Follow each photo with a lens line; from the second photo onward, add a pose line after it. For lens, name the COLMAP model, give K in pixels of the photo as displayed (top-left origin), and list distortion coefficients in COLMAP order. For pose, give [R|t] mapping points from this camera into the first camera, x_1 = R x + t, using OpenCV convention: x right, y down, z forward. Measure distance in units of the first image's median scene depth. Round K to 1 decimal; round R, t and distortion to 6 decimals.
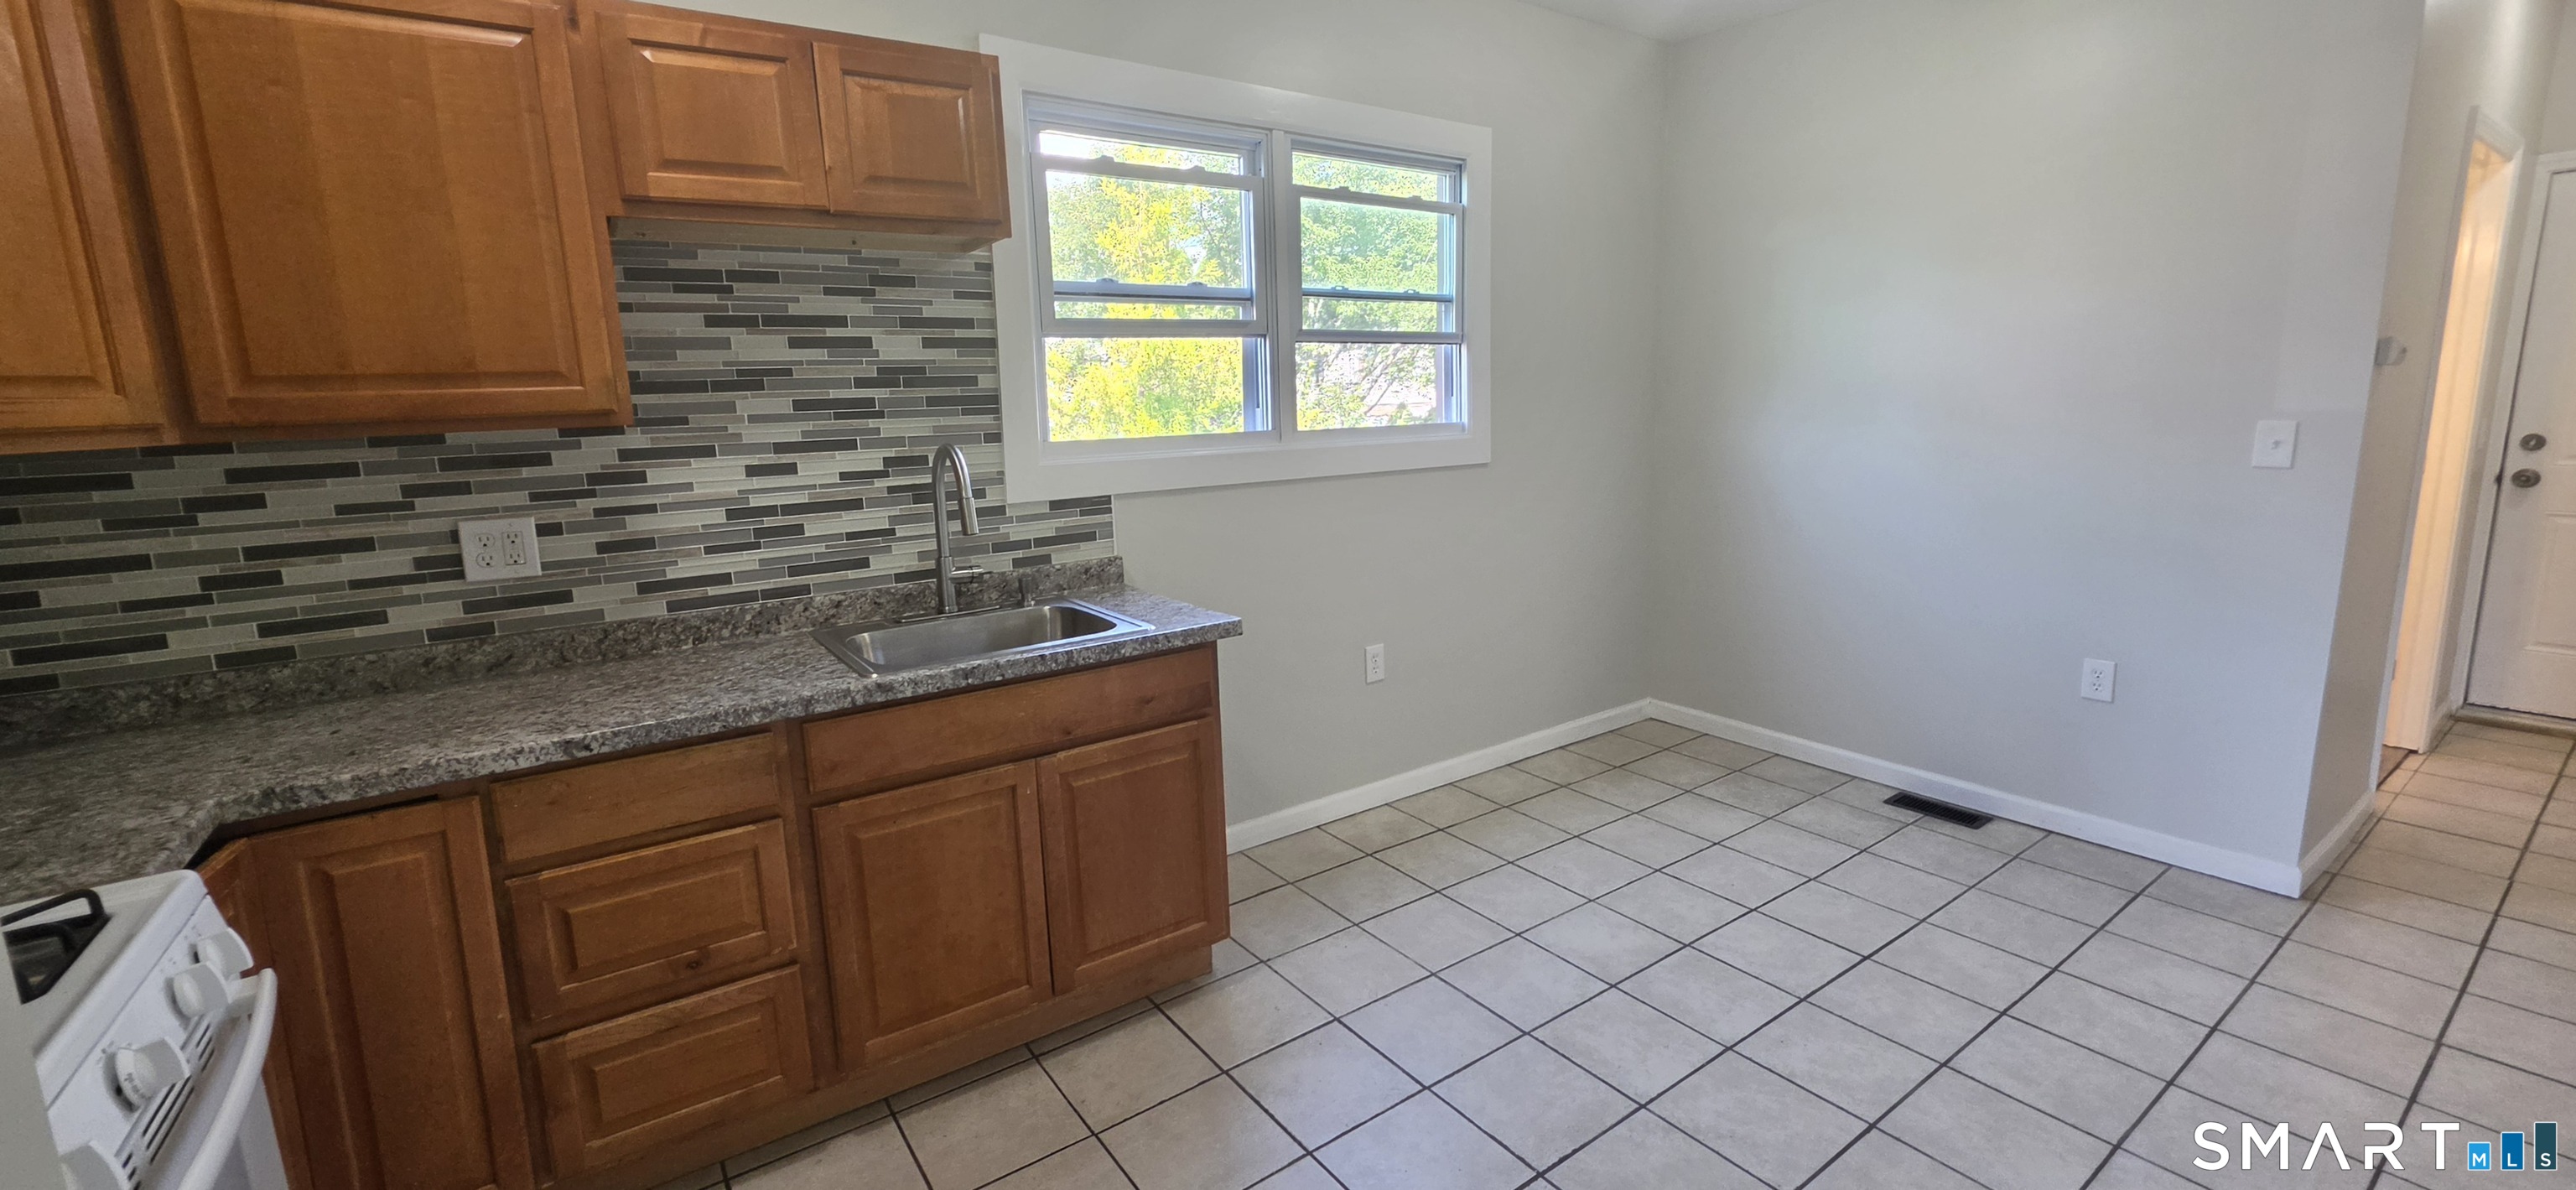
lens RADIAL K [[1034.3, 0, 1293.4], [0, 1034.3, 565.8], [0, 0, 1]] dist [-0.003420, 0.000056]
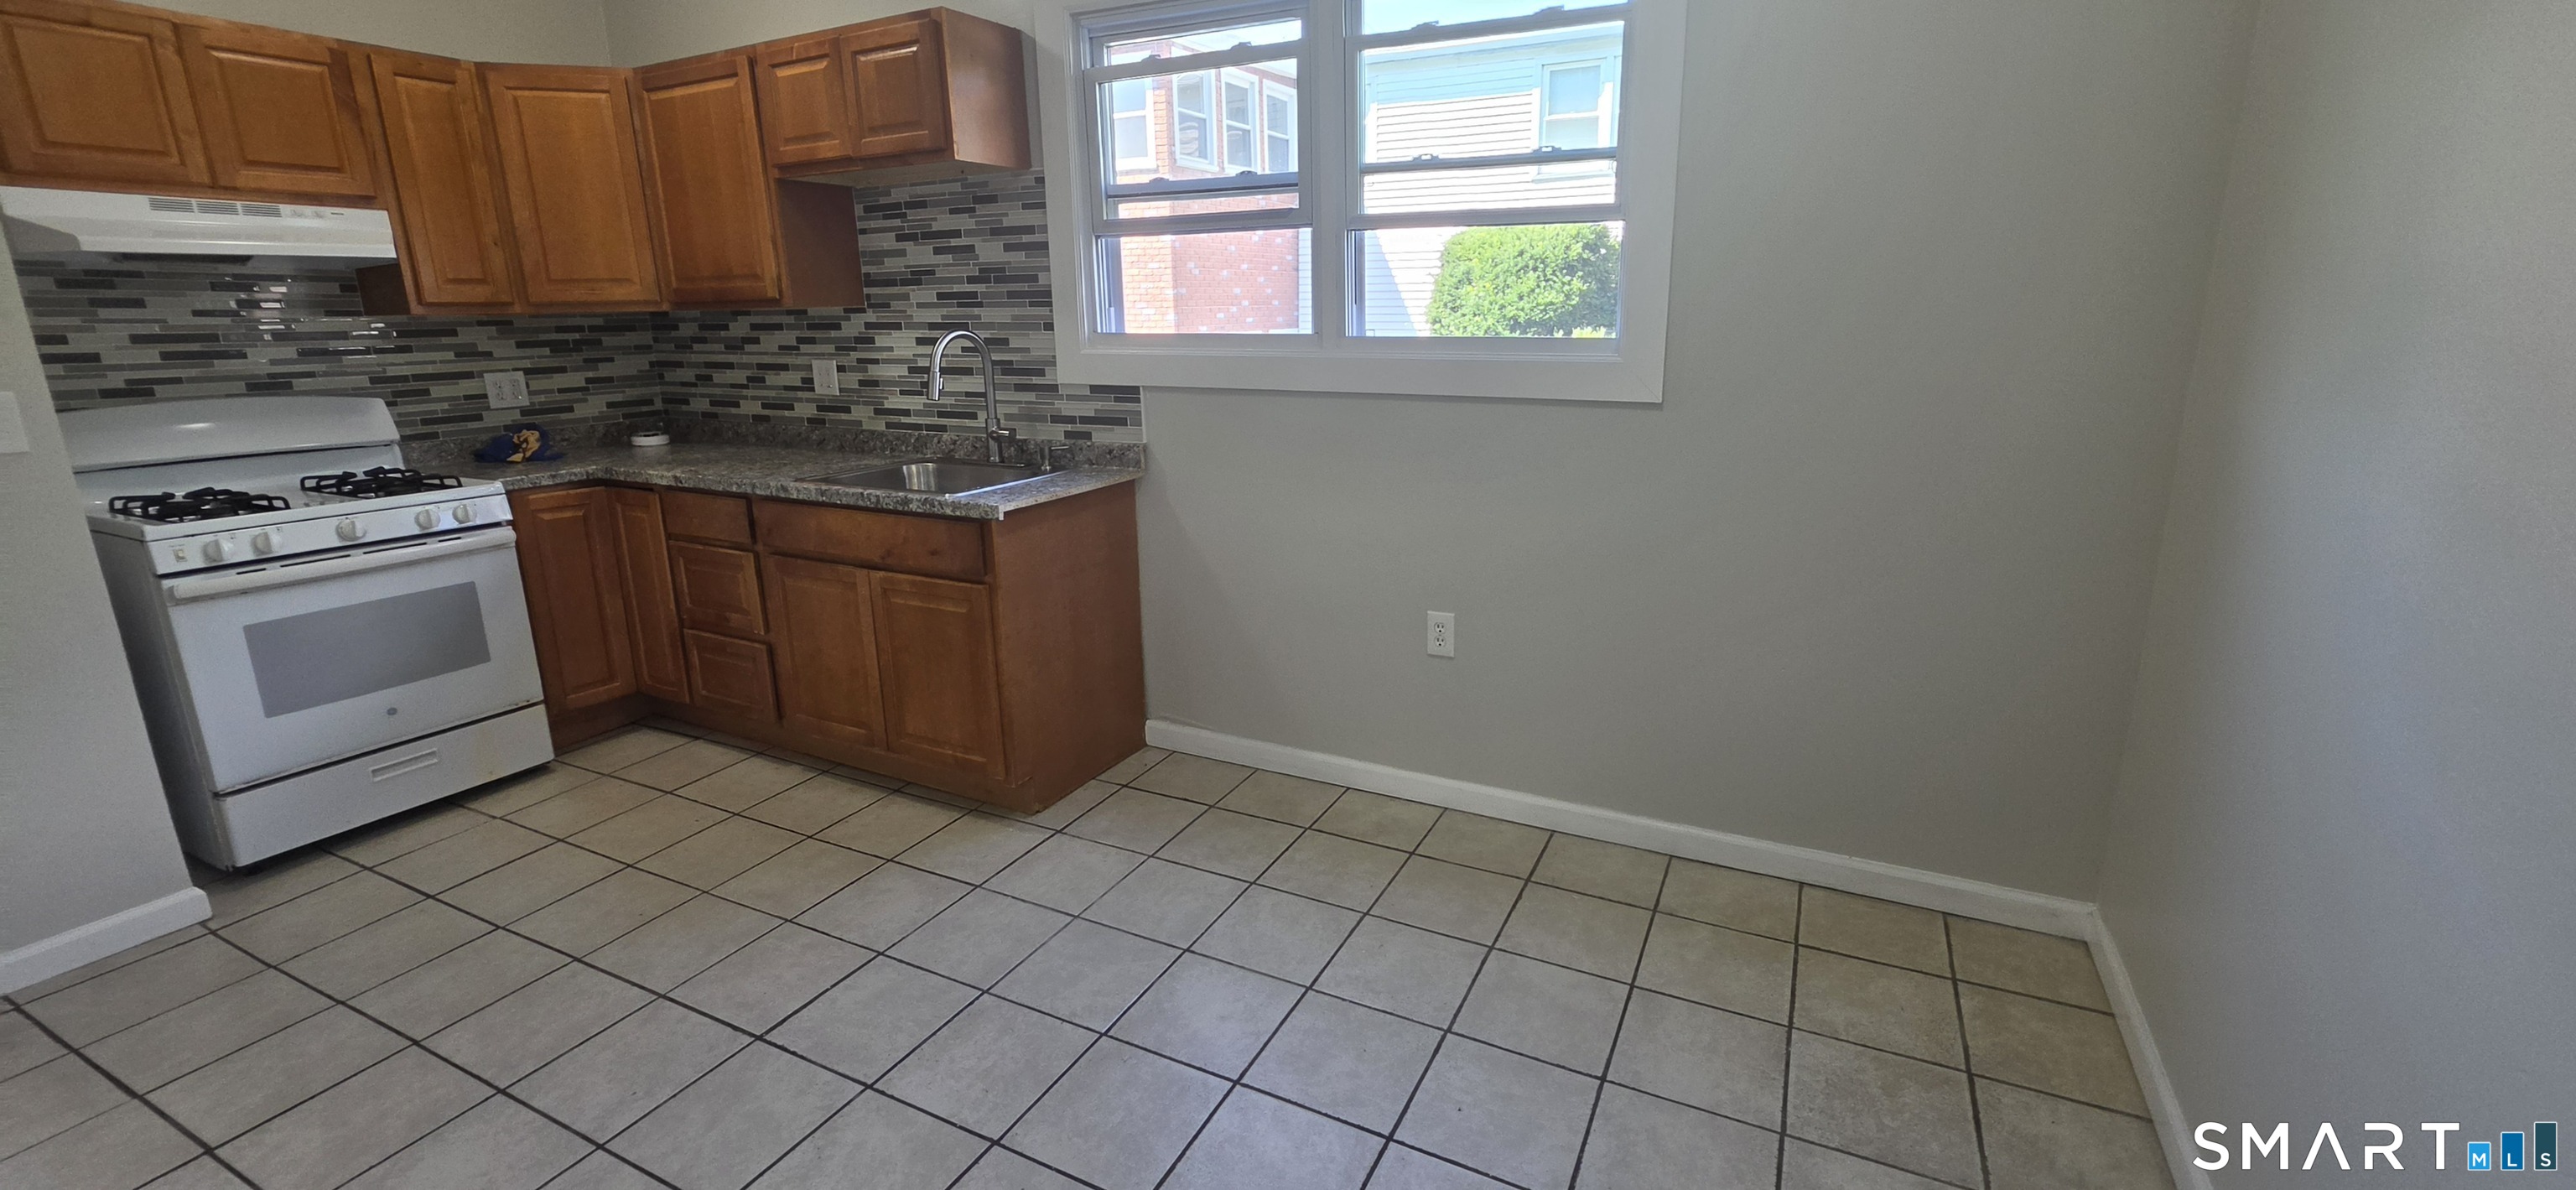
lens RADIAL K [[1046.4, 0, 1304.7], [0, 1046.4, 559.6], [0, 0, 1]] dist [-0.000954, 0.000035]
pose [[0.471306, 0.232407, -0.850798, 1.042919], [-0.147958, 0.971820, 0.183503, -0.141309], [0.869471, 0.039396, 0.492411, 0.742407]]
